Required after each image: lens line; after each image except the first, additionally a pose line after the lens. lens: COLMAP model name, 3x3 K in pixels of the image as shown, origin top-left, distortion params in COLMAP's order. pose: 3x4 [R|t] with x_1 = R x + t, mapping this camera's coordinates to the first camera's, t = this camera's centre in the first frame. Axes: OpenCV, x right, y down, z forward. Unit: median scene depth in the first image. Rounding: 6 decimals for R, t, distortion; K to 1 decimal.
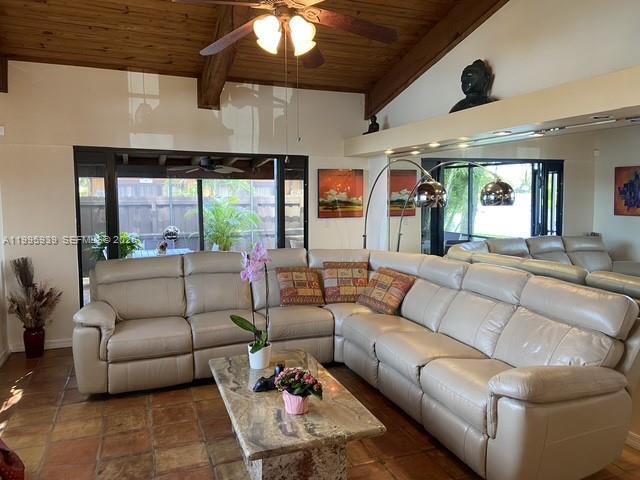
lens RADIAL K [[490.1, 0, 322.6], [0, 490.1, 229.2], [0, 0, 1]] dist [0.005007, -0.001322]
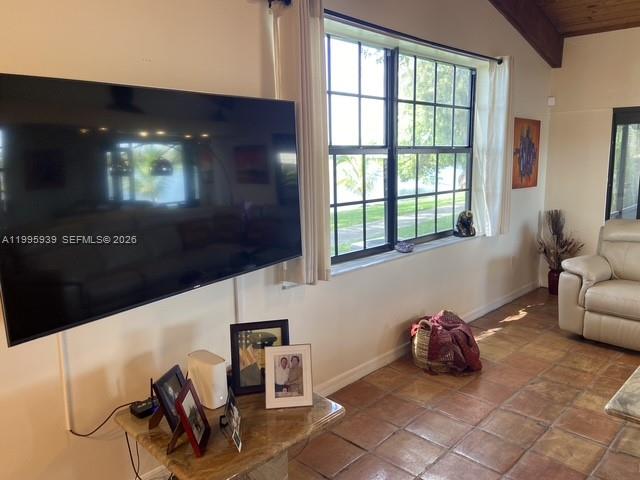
lens RADIAL K [[490.1, 0, 322.6], [0, 490.1, 229.2], [0, 0, 1]] dist [0.005007, -0.001322]
pose [[0.413135, 0.131678, -0.901099, 0.293431], [-0.053746, 0.991292, 0.120216, -0.009139], [0.909082, -0.001235, 0.416615, 0.000516]]
